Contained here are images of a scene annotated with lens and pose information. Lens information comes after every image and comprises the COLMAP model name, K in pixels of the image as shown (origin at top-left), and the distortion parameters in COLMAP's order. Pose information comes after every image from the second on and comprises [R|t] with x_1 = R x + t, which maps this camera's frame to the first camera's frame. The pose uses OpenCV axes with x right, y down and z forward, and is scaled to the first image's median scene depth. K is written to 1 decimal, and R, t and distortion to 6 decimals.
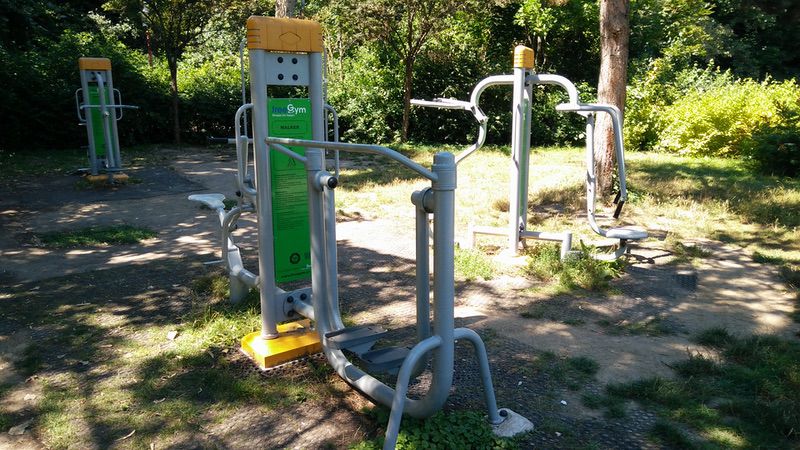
lens RADIAL K [[602.0, 0, 400.0], [0, 602.0, 225.0], [0, 0, 1]] dist [0.055264, -0.075226]
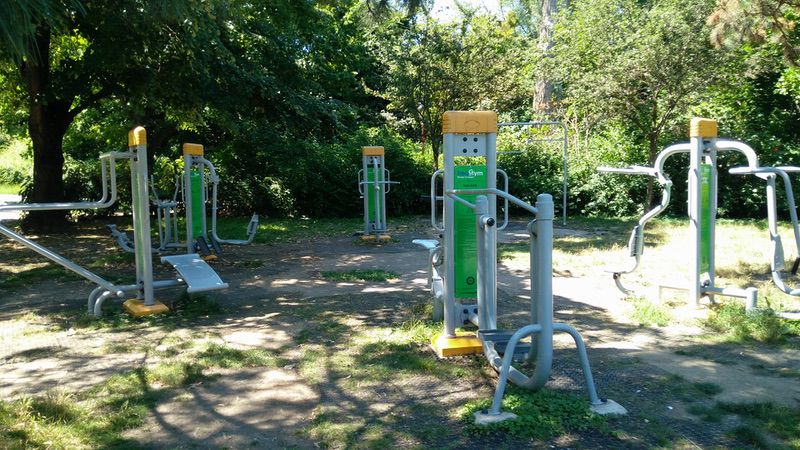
lens RADIAL K [[587.2, 0, 400.0], [0, 587.2, 225.0], [0, 0, 1]] dist [0.033586, -0.038134]
pose [[0.908574, 0.015800, -0.417424, 0.136726], [-0.068599, 0.991361, -0.111790, 0.052556], [0.412052, 0.130205, 0.901809, -0.162430]]
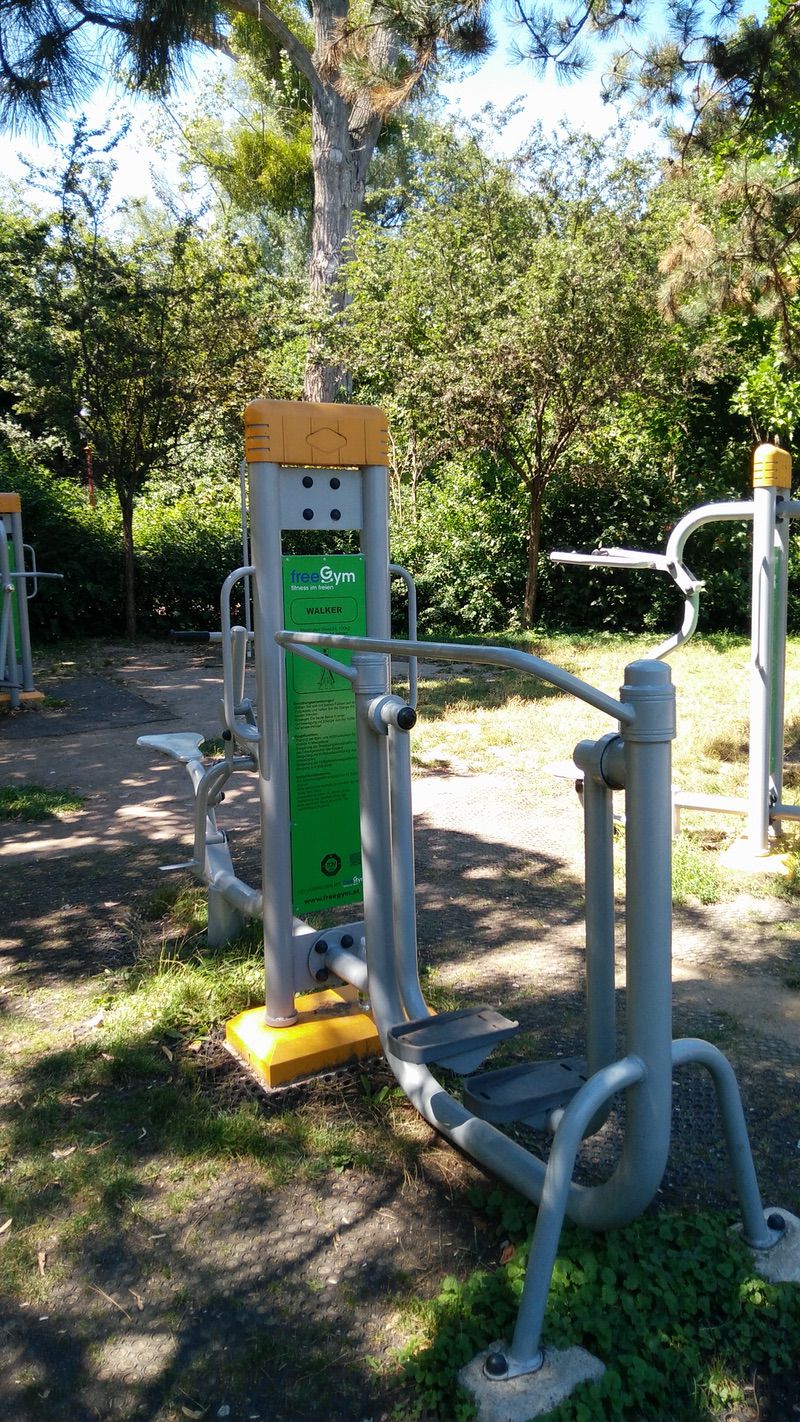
lens RADIAL K [[1070.0, 0, 395.6], [0, 1070.0, 704.3], [0, 0, 1]] dist [0.055264, -0.075226]
pose [[0.993704, -0.002436, -0.112008, -0.011141], [-0.004975, 0.997818, -0.065831, -0.012250], [0.111924, 0.065974, 0.991524, 0.060139]]
